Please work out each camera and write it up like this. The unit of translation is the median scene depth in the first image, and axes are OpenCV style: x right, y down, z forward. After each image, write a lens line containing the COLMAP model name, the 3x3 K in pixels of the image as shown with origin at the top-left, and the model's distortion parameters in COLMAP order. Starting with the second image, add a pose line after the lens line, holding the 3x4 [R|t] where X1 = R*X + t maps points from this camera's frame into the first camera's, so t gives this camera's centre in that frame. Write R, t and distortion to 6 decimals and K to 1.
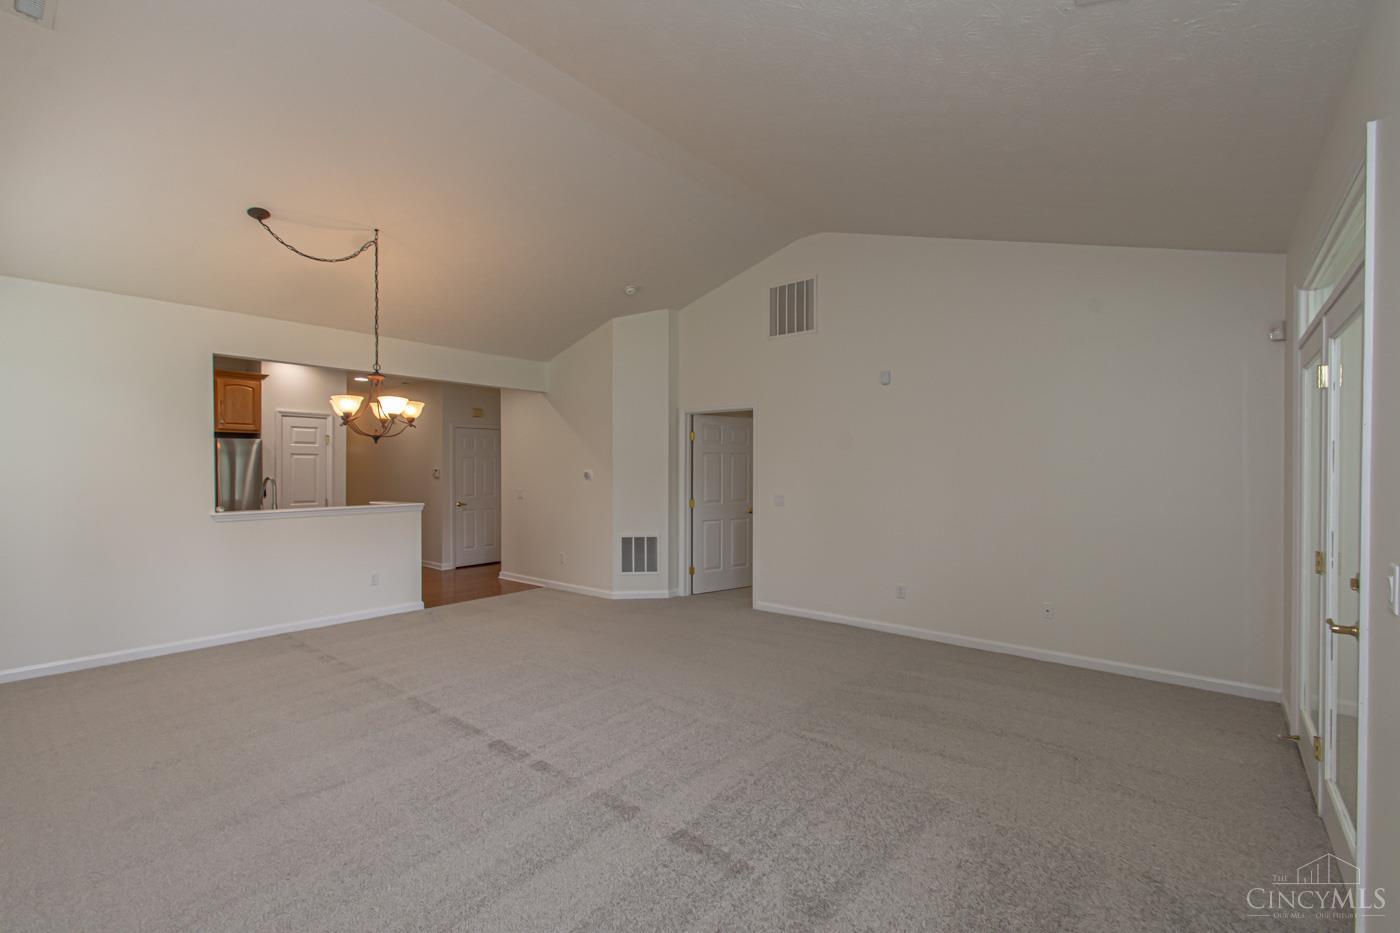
lens RADIAL K [[610.5, 0, 700.0], [0, 610.5, 466.5], [0, 0, 1]] dist [0.002200, -0.020081]
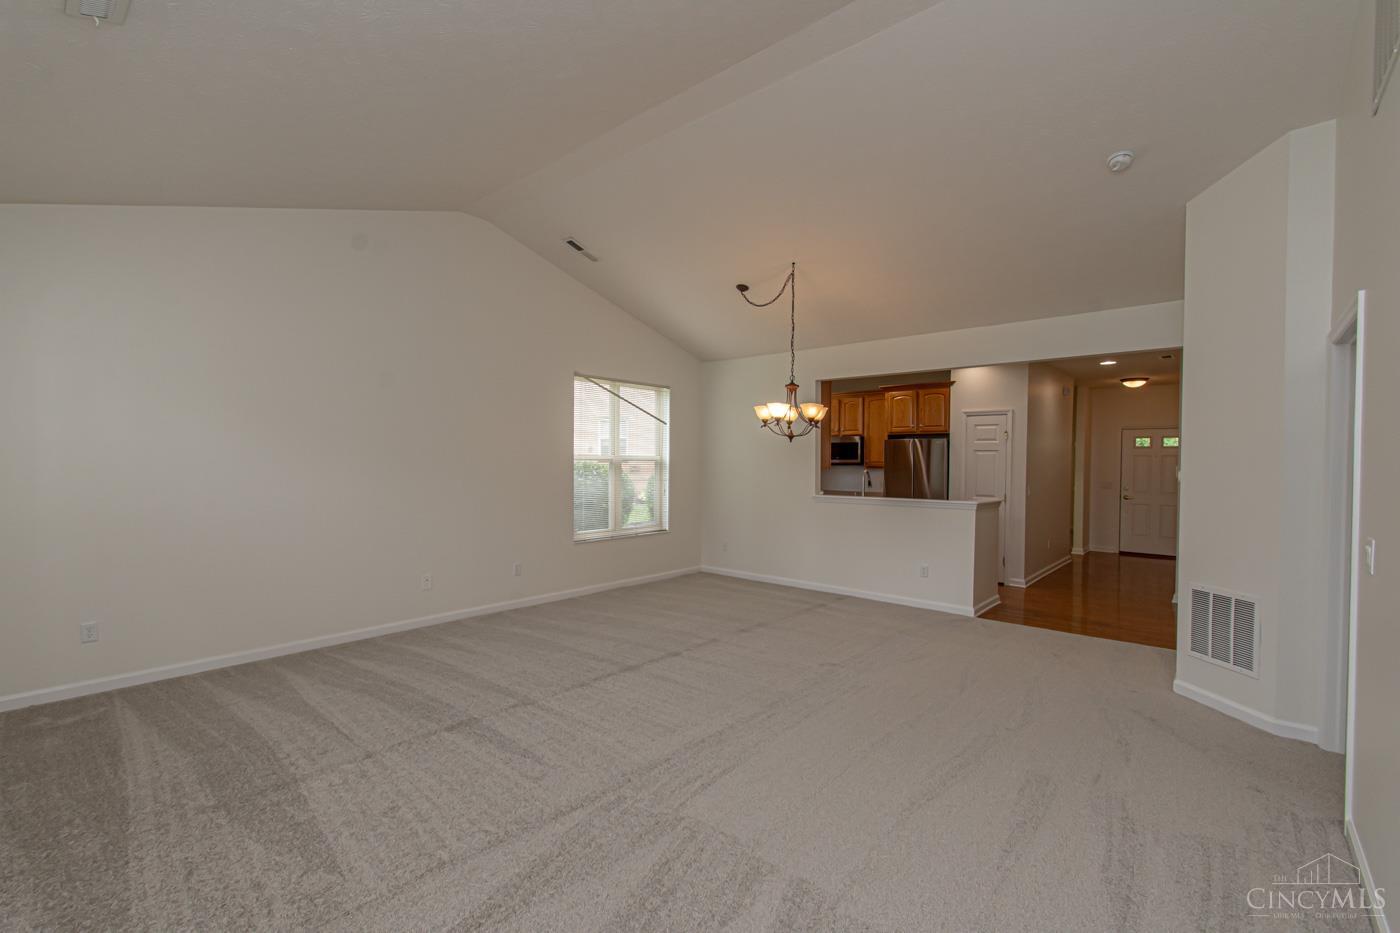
lens RADIAL K [[608.1, 0, 682.3], [0, 608.1, 469.1], [0, 0, 1]] dist [0.002770, -0.012258]
pose [[-0.043328, 0.012954, -0.998977, 0.446224], [-0.002180, 0.999912, 0.013060, -0.000592], [0.999059, 0.002743, -0.043296, 0.549757]]
